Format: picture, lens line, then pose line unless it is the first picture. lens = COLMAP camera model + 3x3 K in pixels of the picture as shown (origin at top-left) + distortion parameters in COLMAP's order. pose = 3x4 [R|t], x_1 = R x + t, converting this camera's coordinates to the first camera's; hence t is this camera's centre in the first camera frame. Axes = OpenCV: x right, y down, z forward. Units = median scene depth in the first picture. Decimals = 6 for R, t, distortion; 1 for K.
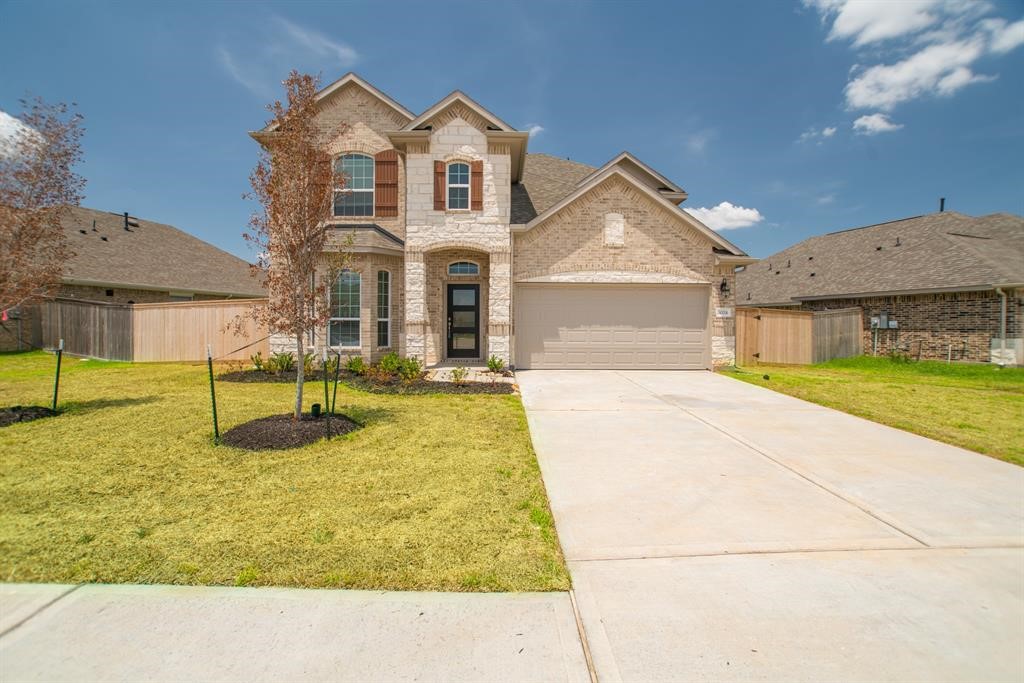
lens RADIAL K [[454.0, 0, 525.1], [0, 454.0, 323.9], [0, 0, 1]] dist [-0.013380, 0.000610]
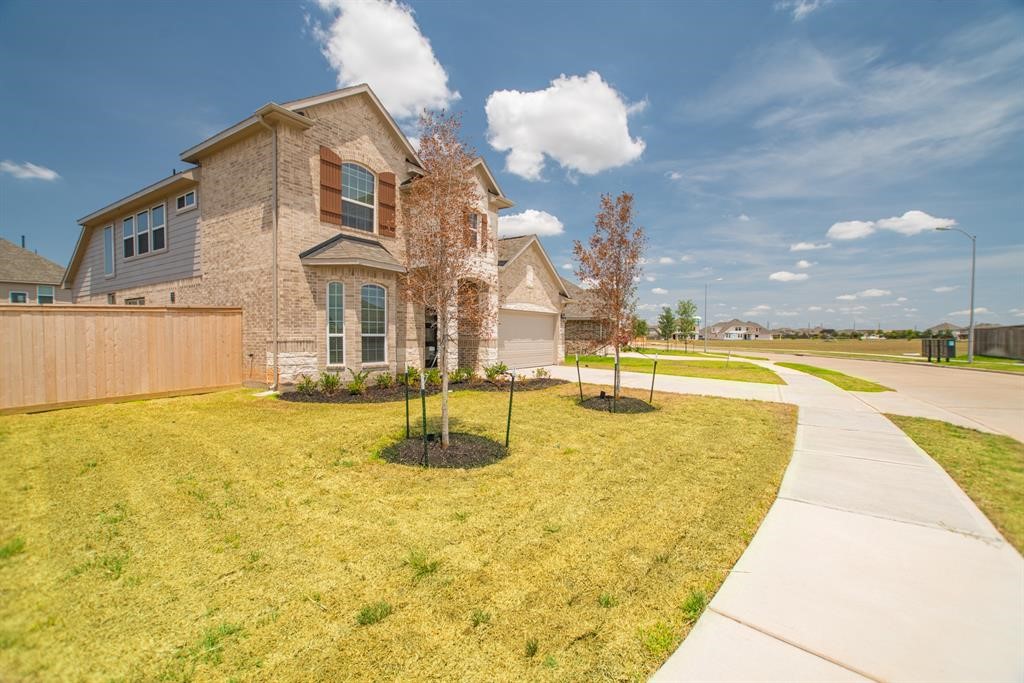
lens RADIAL K [[454.0, 0, 509.2], [0, 454.0, 343.4], [0, 0, 1]] dist [-0.013380, 0.000610]
pose [[0.557159, -0.018347, 0.830203, -1.115813], [0.000885, 0.999768, 0.021500, -0.014516], [-0.830405, -0.011244, 0.557046, 0.202446]]
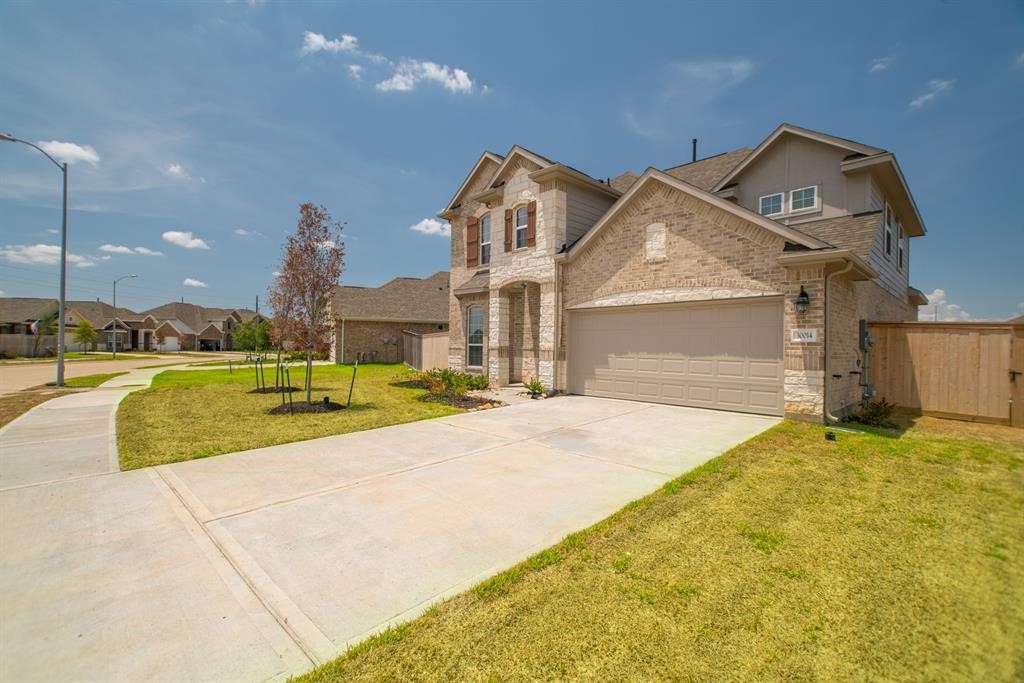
lens RADIAL K [[454.0, 0, 502.0], [0, 454.0, 345.7], [0, 0, 1]] dist [-0.013380, 0.000610]
pose [[0.665174, 0.002014, -0.746686, 0.648013], [-0.007413, 0.999965, -0.003907, -0.004200], [0.746652, 0.008134, 0.665165, 0.206179]]
